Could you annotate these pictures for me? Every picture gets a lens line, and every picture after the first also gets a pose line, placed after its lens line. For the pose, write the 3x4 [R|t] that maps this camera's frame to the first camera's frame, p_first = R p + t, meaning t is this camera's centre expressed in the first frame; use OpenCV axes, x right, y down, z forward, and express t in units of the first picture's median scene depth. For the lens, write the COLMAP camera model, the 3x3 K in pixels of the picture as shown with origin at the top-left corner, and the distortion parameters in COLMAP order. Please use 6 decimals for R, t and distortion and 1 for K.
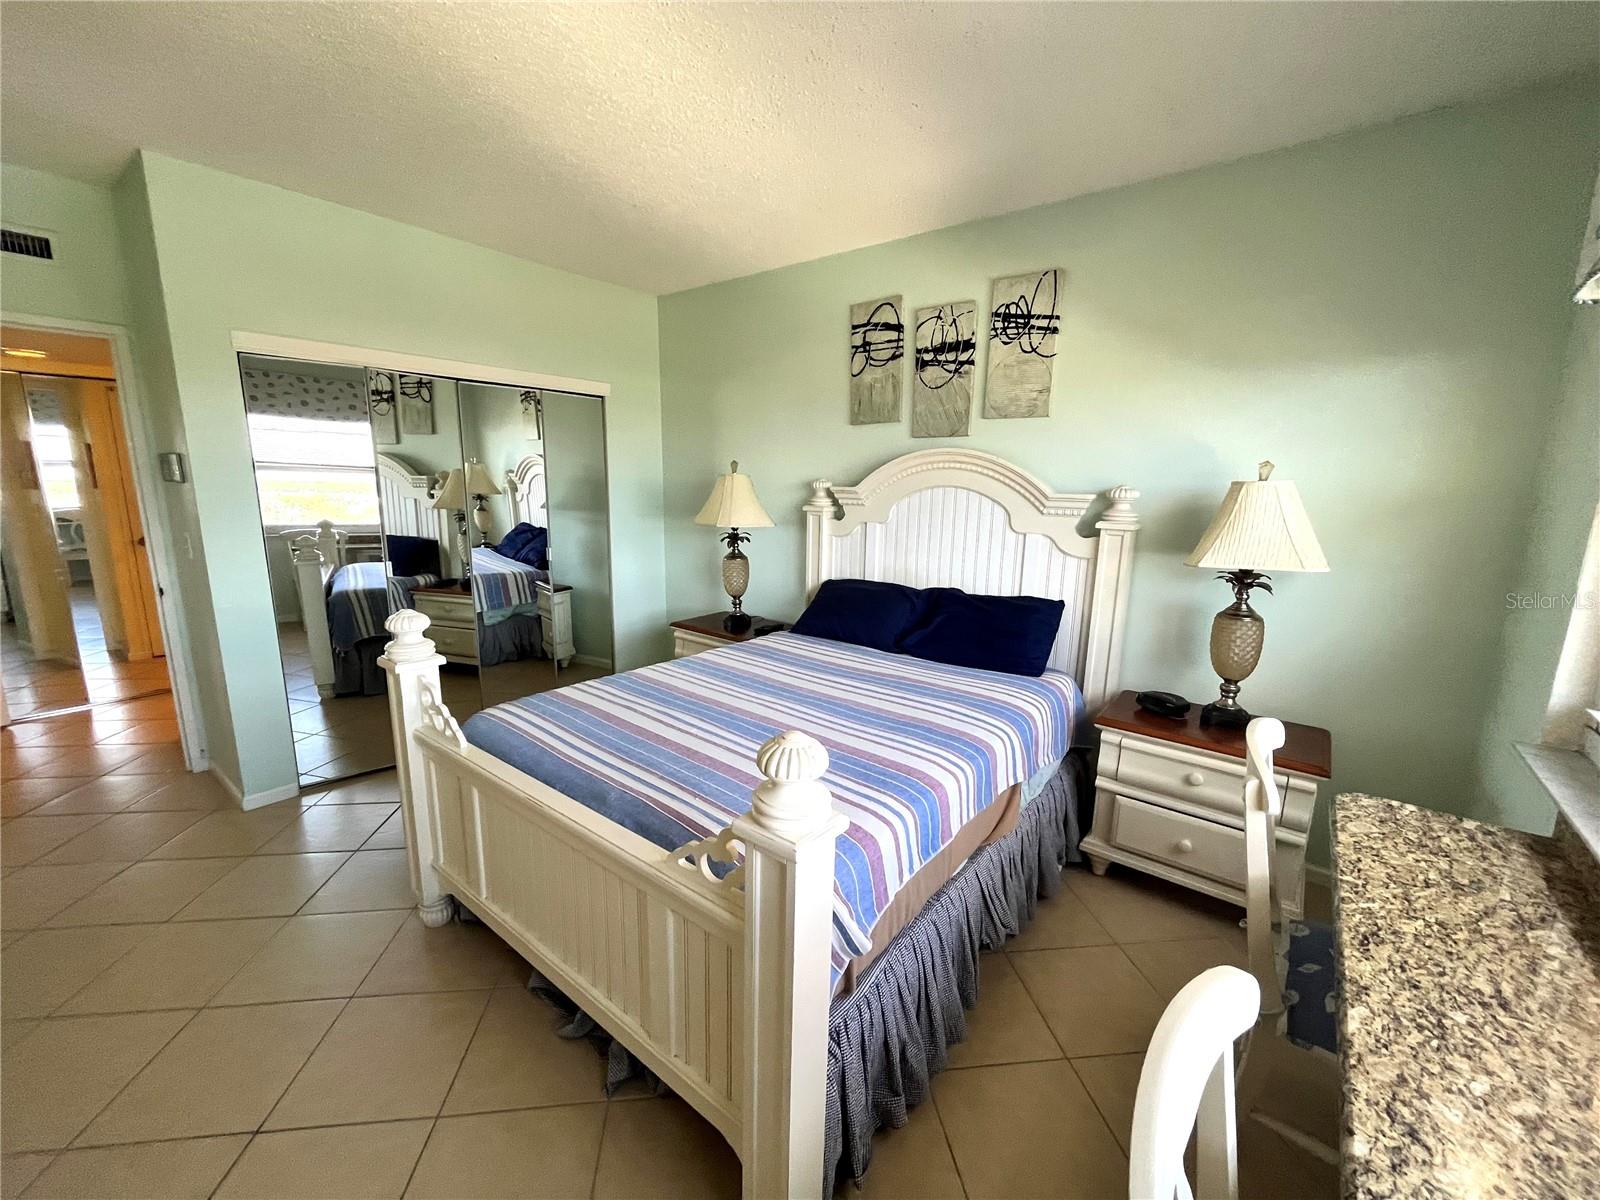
lens RADIAL K [[645.5, 0, 799.4], [0, 645.5, 606.5], [0, 0, 1]] dist [-0.001479, -0.000348]
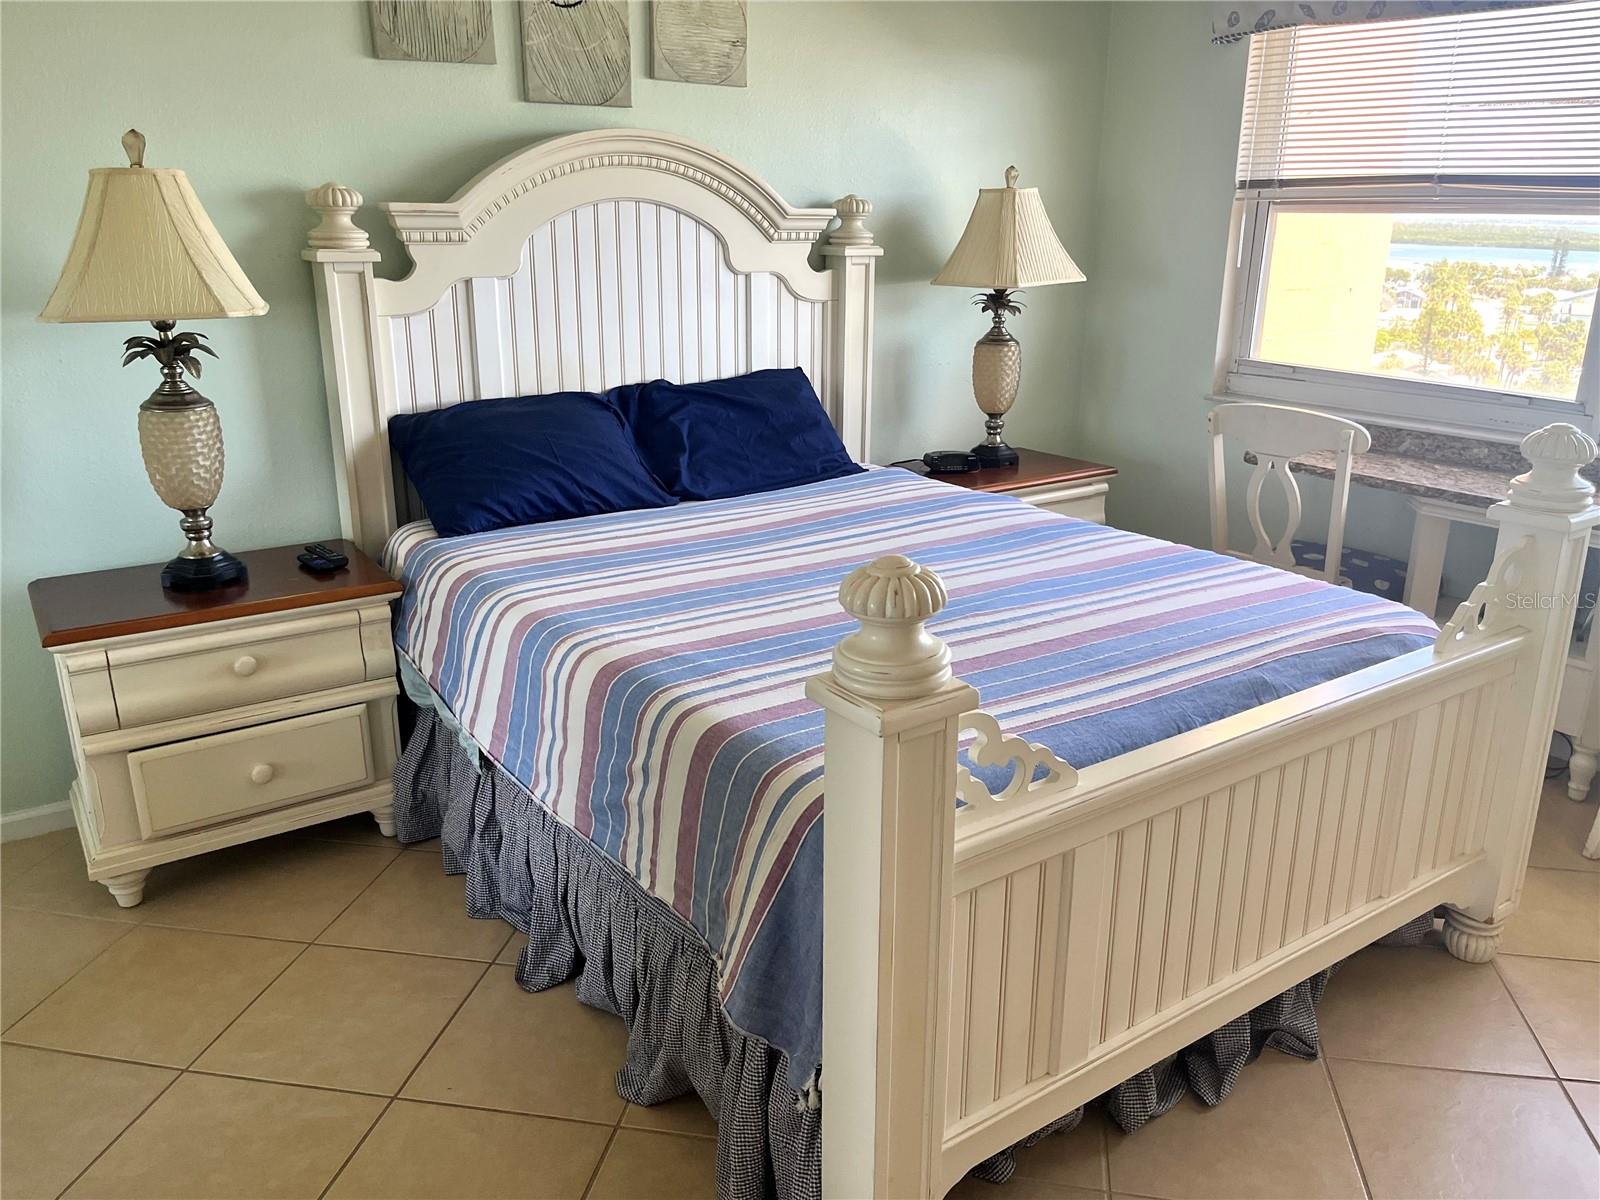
lens RADIAL K [[1217.3, 0, 810.8], [0, 1217.3, 603.7], [0, 0, 1]] dist [0.062791, -0.086551]
pose [[0.284928, -0.307362, 0.907934, -0.877981], [0.186670, 0.946854, 0.261957, -0.110918], [-0.940197, 0.094845, 0.327161, 0.579311]]
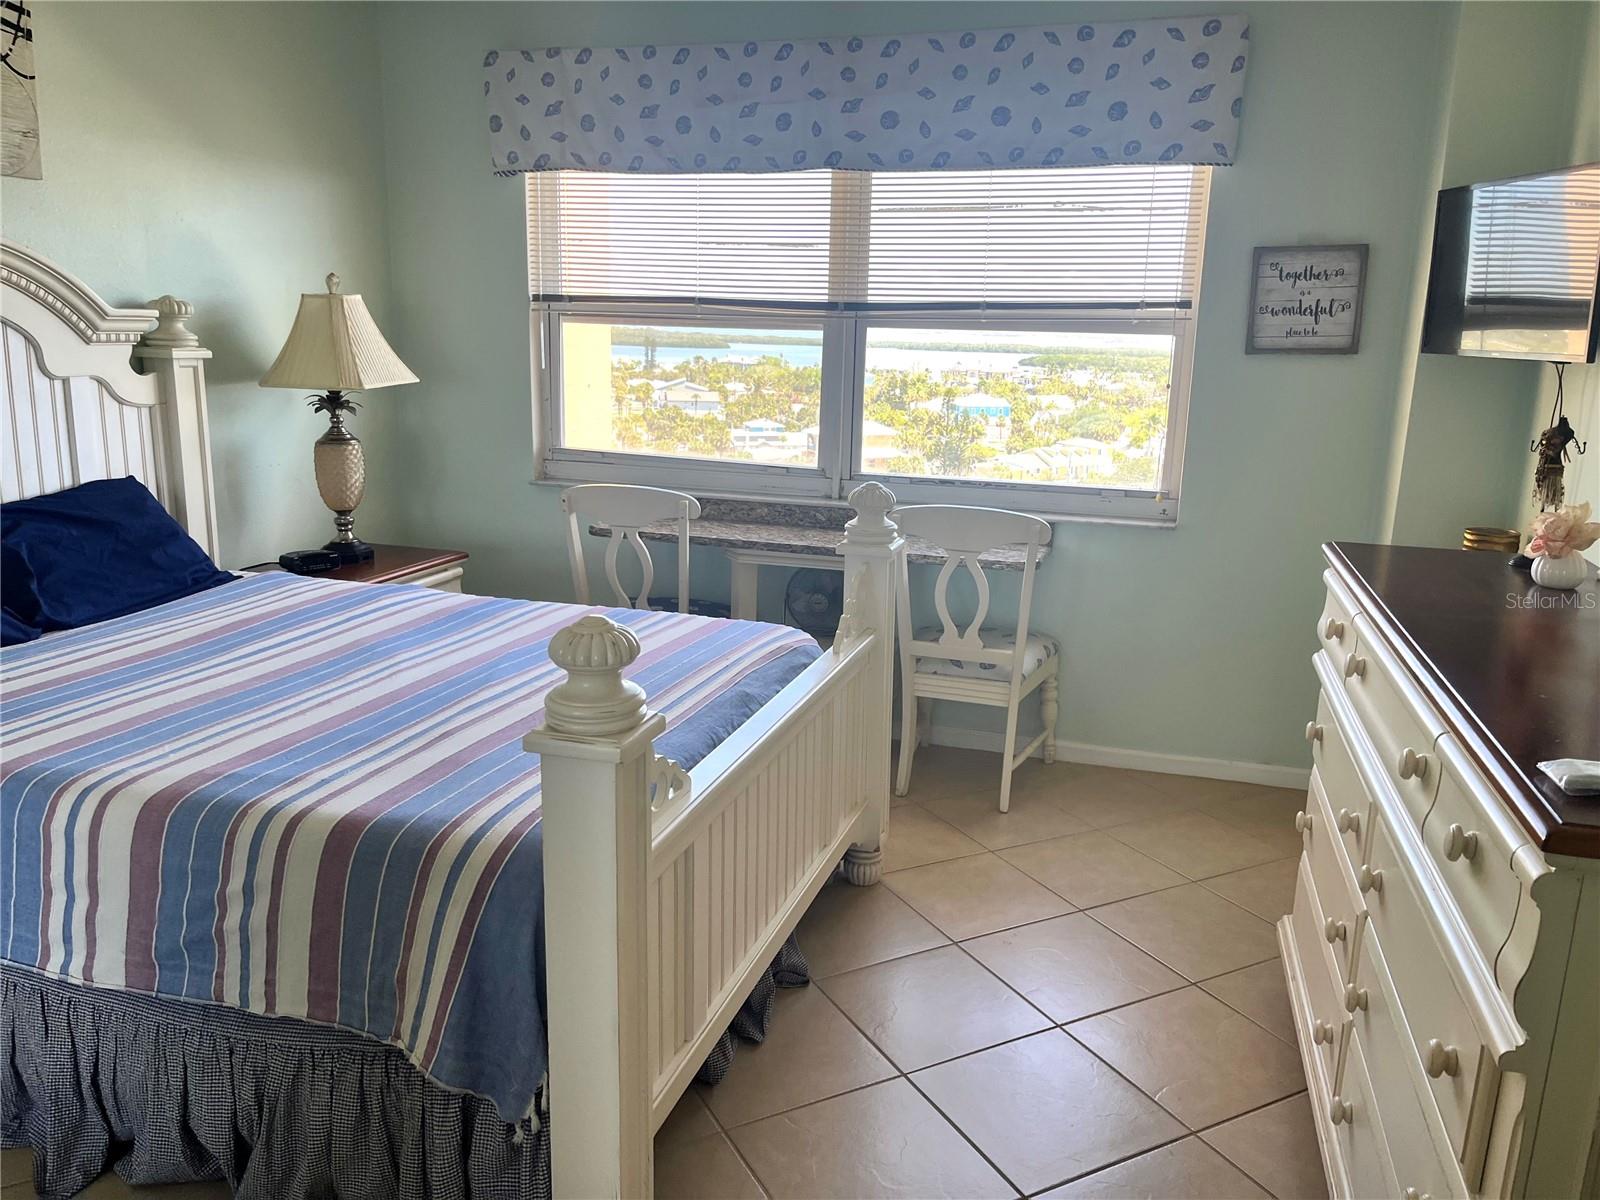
lens RADIAL K [[1217.3, 0, 814.1], [0, 1217.3, 603.1], [0, 0, 1]] dist [0.062791, -0.086551]
pose [[-0.362867, -0.235637, 0.901556, -0.986869], [0.149784, 0.940170, 0.306016, -0.164750], [-0.919724, 0.246082, -0.305862, 0.781610]]
